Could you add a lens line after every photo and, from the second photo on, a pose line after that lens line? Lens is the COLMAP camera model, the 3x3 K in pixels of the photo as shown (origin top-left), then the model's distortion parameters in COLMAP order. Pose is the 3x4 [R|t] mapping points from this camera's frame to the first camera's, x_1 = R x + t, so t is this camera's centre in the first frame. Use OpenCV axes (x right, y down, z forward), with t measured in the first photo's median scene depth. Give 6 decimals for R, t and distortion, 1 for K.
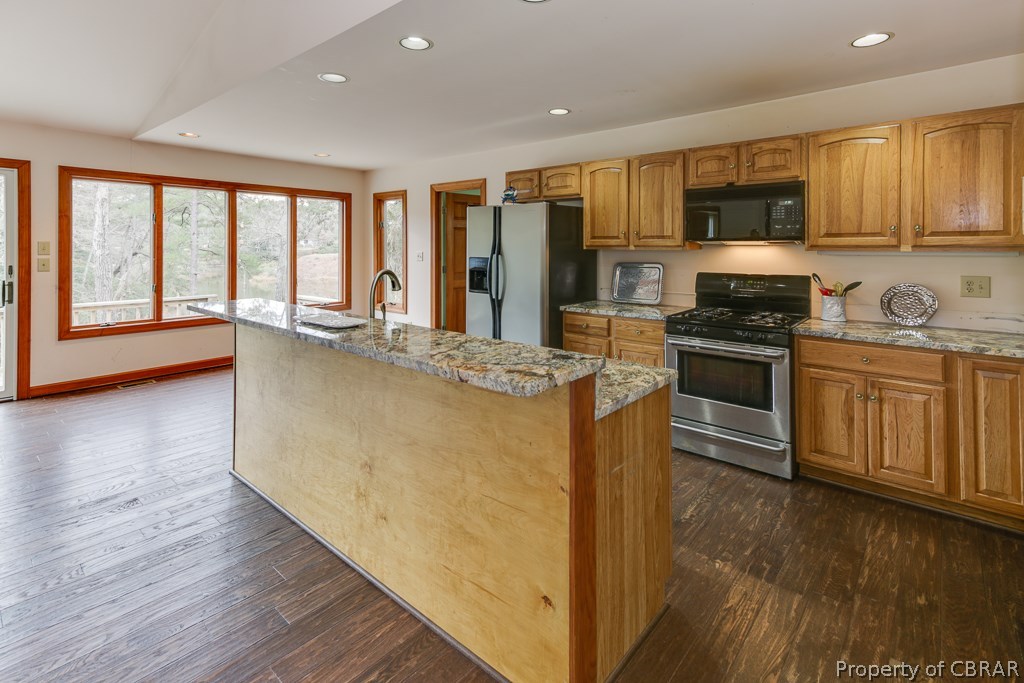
lens RADIAL K [[512.8, 0, 512.0], [0, 512.8, 341.5], [0, 0, 1]] dist [0.019564, -0.000122]
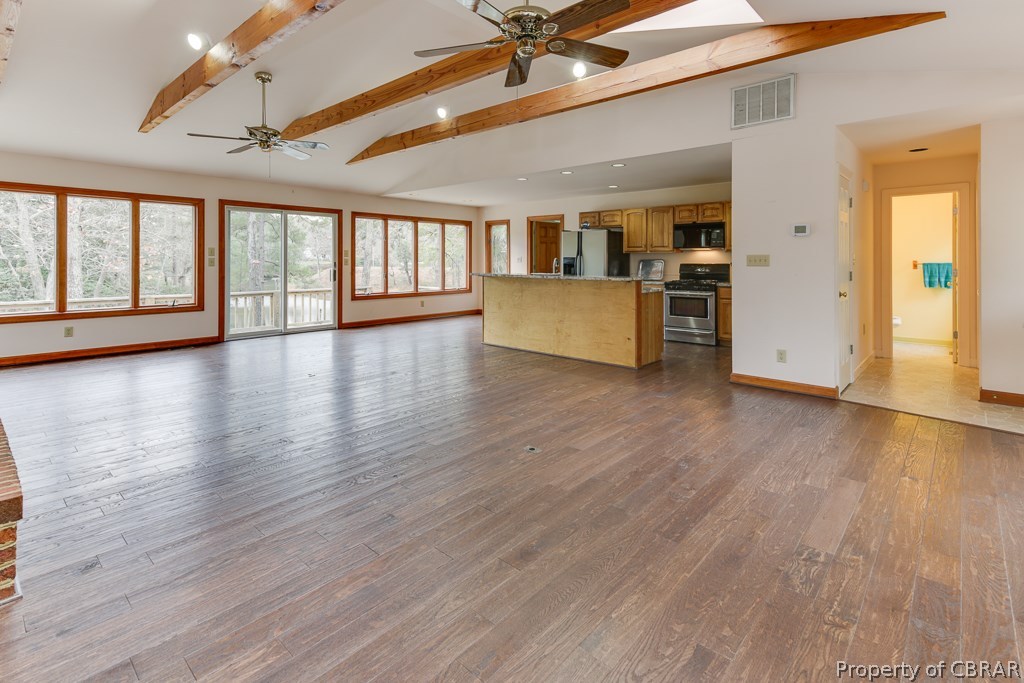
lens RADIAL K [[498.6, 0, 512.0], [0, 498.6, 341.5], [0, 0, 1]] dist [-0.000536, -0.000134]
pose [[0.999619, 0.005017, -0.027132, -0.230802], [-0.005598, 0.999756, -0.021366, 0.199329], [0.027018, 0.021510, 0.999404, -0.899139]]
